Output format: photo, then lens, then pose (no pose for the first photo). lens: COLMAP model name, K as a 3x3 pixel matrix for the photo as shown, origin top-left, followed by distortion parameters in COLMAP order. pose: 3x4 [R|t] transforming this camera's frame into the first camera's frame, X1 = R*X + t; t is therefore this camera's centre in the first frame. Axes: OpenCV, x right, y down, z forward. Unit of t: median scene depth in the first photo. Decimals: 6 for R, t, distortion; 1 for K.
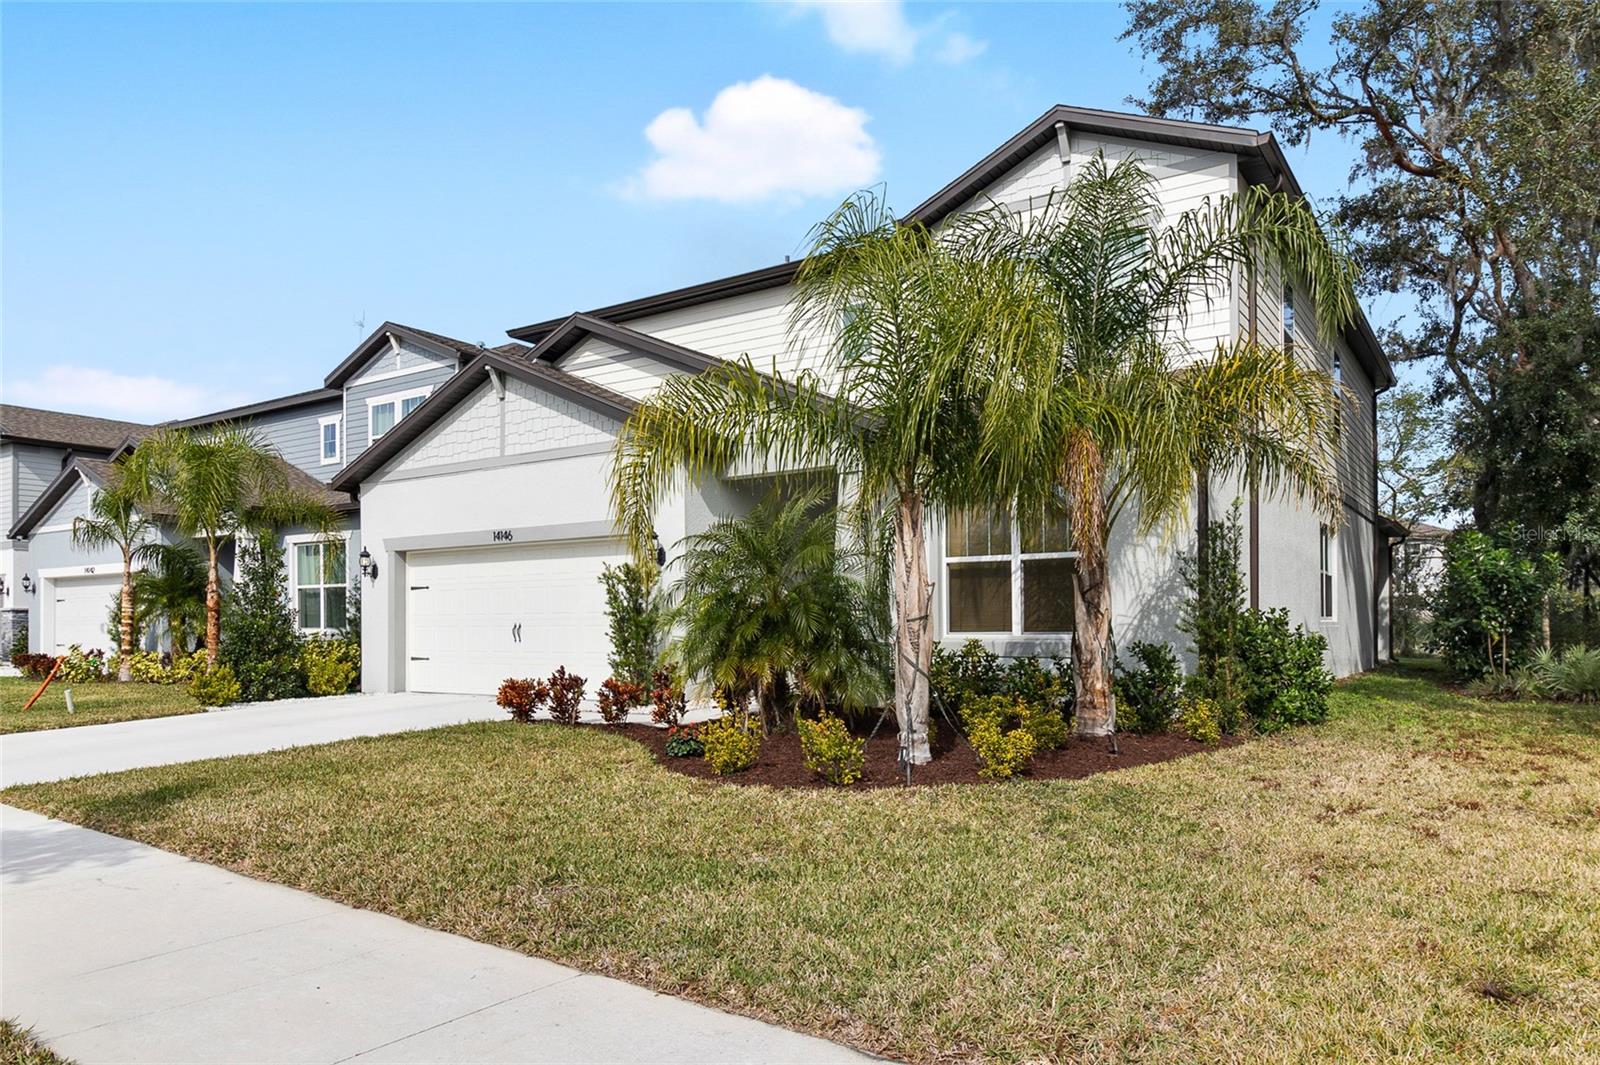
lens RADIAL K [[652.0, 0, 800.3], [0, 652.0, 622.8], [0, 0, 1]] dist [0.000501, -0.000026]
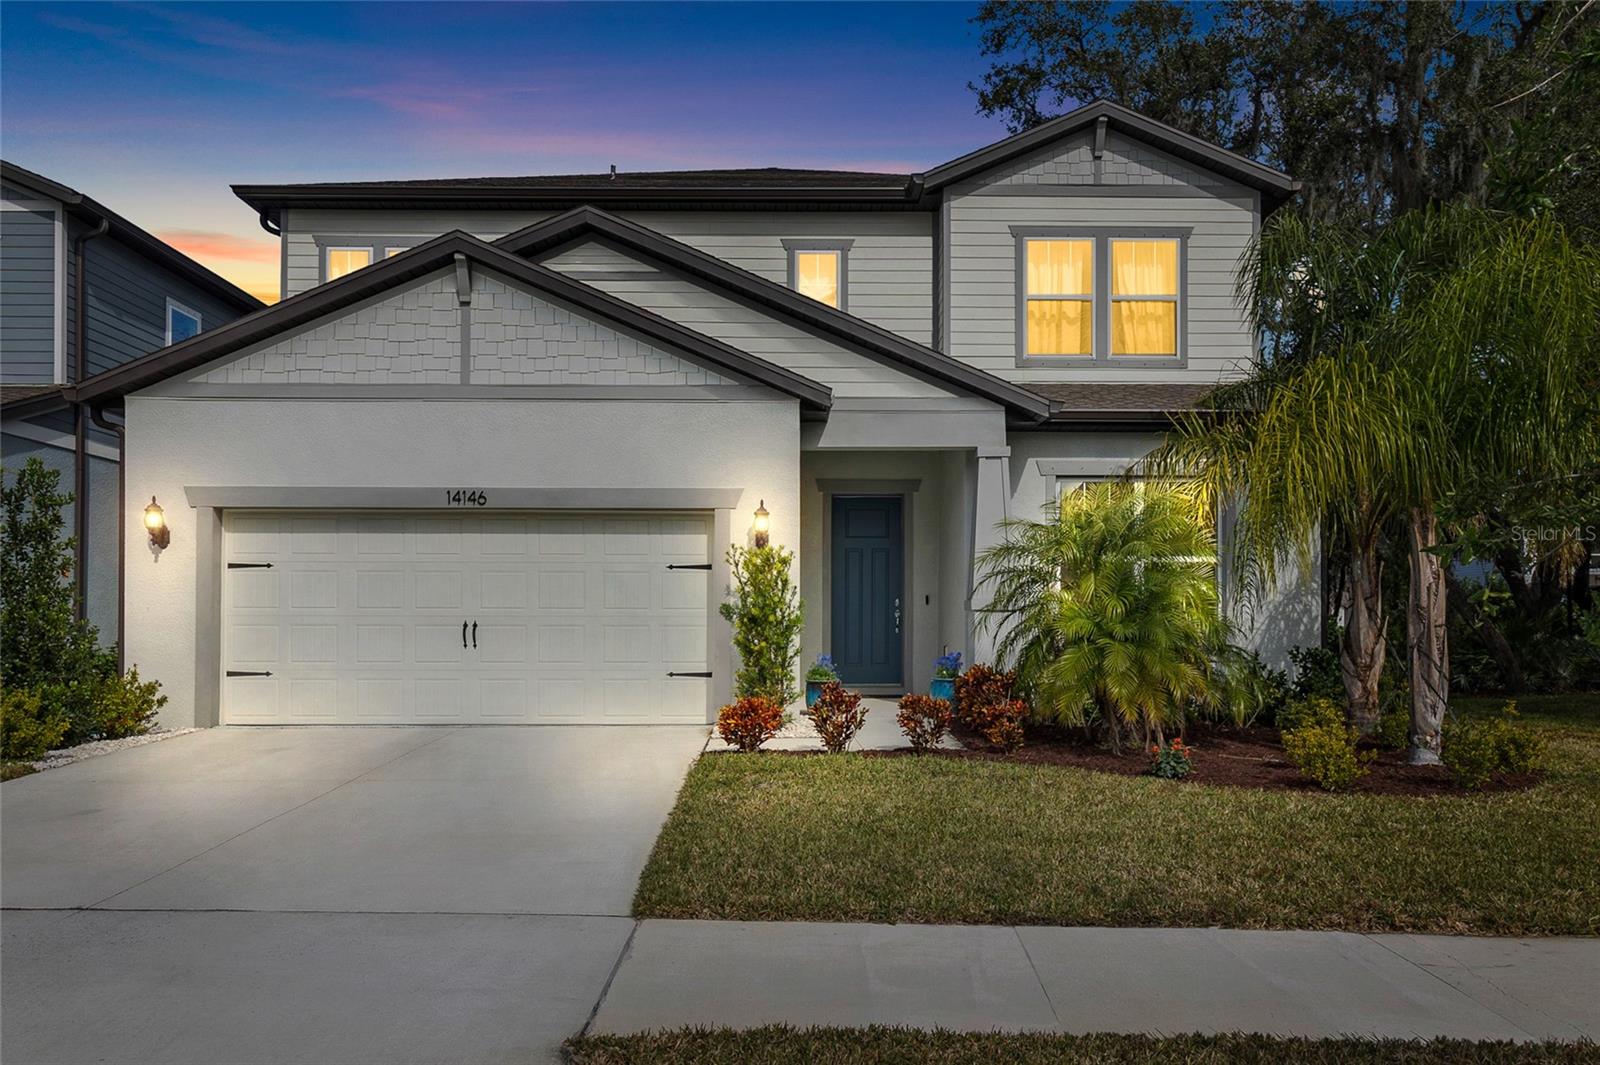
lens RADIAL K [[779.4, 0, 798.4], [0, 779.4, 628.1], [0, 0, 1]] dist [-0.001586, -0.000239]
pose [[0.926243, 0.007904, 0.376843, -0.438183], [-0.008171, 0.999966, -0.000892, 0.005067], [-0.376837, -0.002253, 0.926277, 0.085322]]
